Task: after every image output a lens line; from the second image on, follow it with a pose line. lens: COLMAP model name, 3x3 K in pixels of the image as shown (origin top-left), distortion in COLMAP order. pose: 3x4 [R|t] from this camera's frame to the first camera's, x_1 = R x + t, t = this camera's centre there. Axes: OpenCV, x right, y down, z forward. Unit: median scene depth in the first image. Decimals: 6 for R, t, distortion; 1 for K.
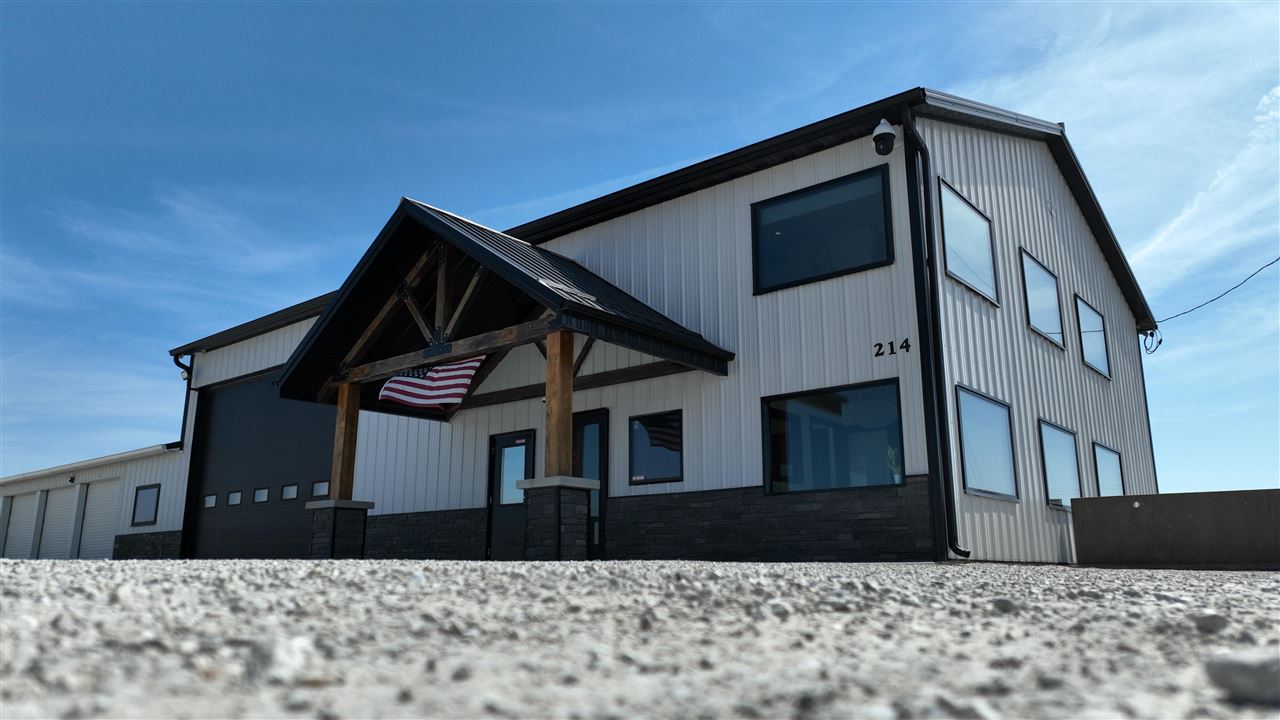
lens RADIAL K [[898.1, 0, 640.0], [0, 898.1, 360.0], [0, 0, 1]] dist [0.001303, 0.011505]
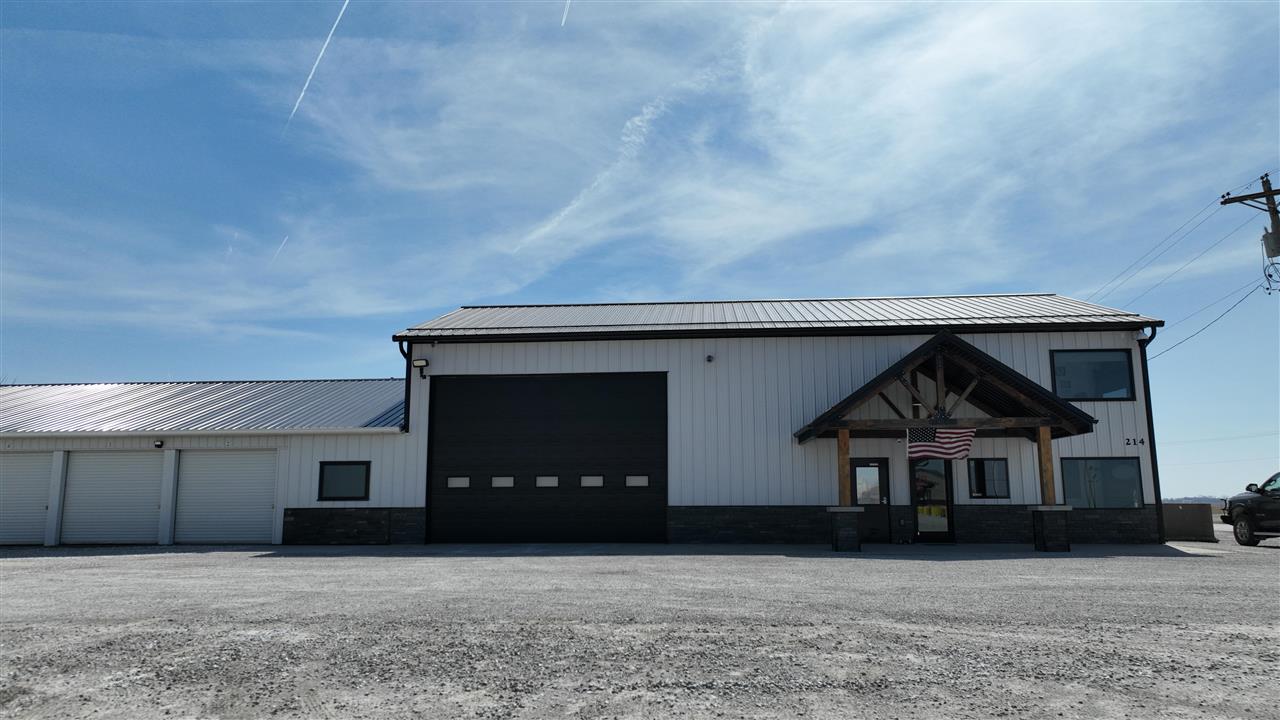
lens RADIAL K [[898.1, 0, 640.0], [0, 898.1, 360.0], [0, 0, 1]] dist [0.001303, 0.011505]
pose [[0.818379, 0.094174, 0.566910, -1.570405], [-0.133154, 0.990710, 0.027644, -0.089904], [-0.559040, -0.098109, 0.823316, -0.048435]]
